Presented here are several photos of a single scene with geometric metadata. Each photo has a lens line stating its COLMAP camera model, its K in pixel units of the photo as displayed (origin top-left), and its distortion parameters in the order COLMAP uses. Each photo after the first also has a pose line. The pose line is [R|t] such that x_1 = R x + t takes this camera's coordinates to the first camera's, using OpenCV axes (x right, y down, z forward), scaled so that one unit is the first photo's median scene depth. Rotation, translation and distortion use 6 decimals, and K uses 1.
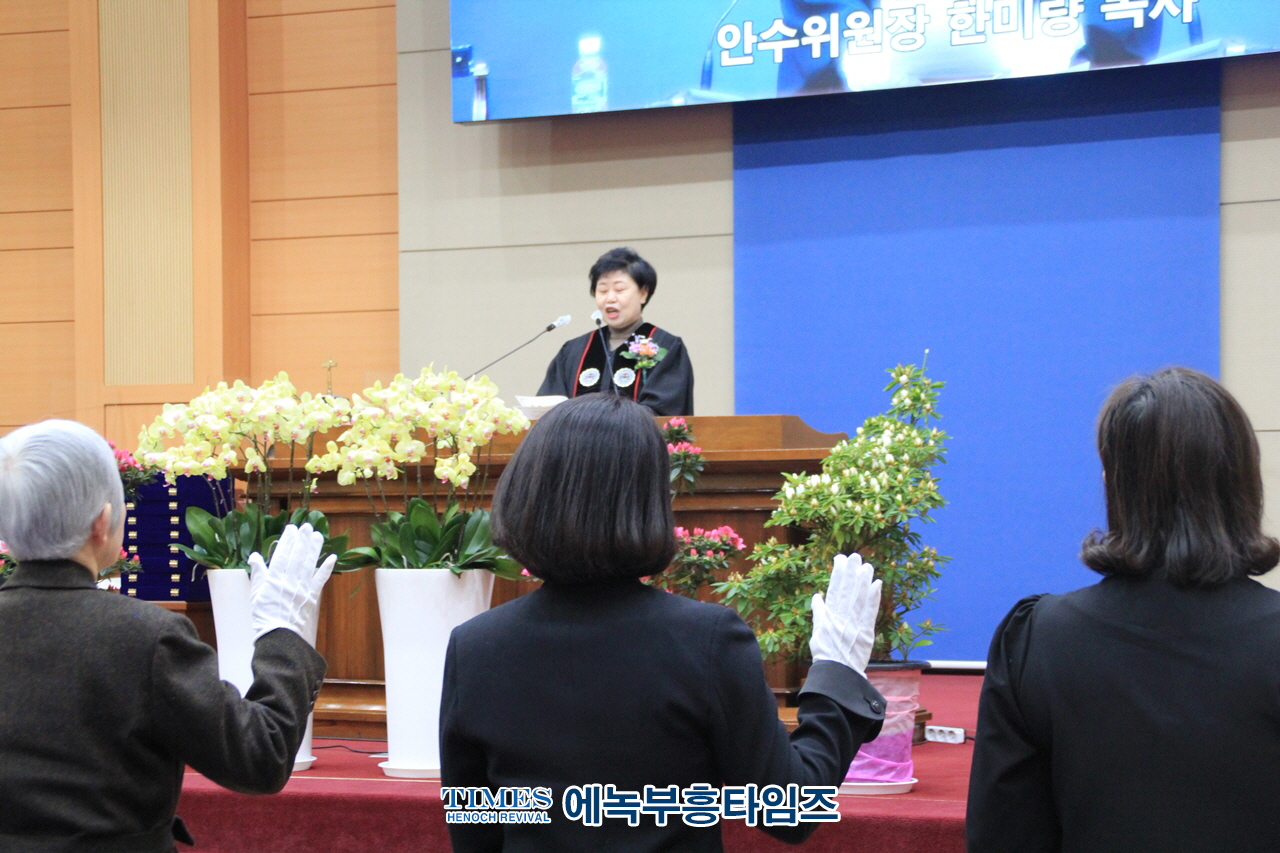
lens RADIAL K [[3014.9, 0, 640.0], [0, 3014.9, 426.5], [0, 0, 1]] dist [-0.095694, -0.283361]
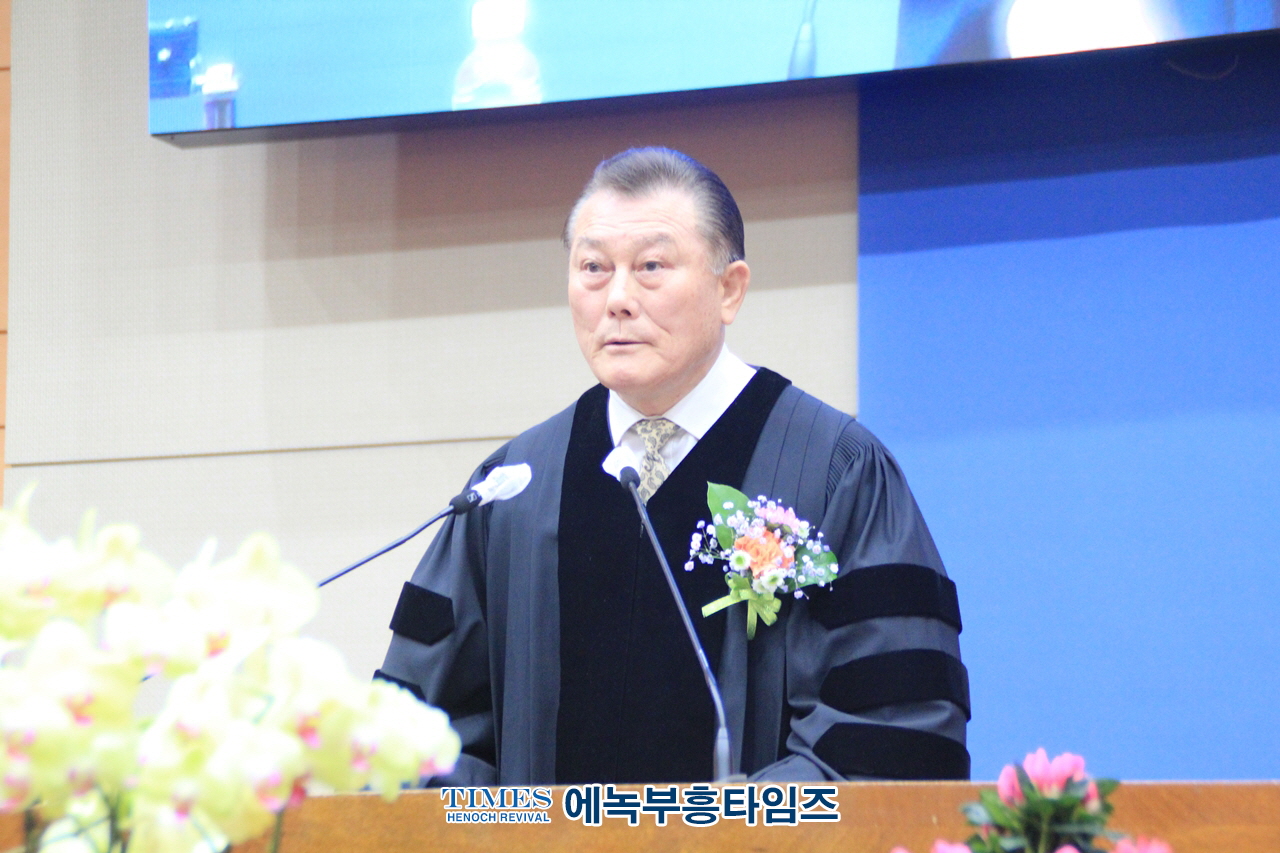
lens RADIAL K [[4616.7, 0, 640.0], [0, 4616.7, 426.5], [0, 0, 1]] dist [0.768660, 1.106920]
pose [[0.998924, 0.018921, 0.042340, -0.036761], [-0.013736, 0.992731, -0.119564, 0.016321], [-0.044295, 0.118854, 0.991923, 0.630283]]
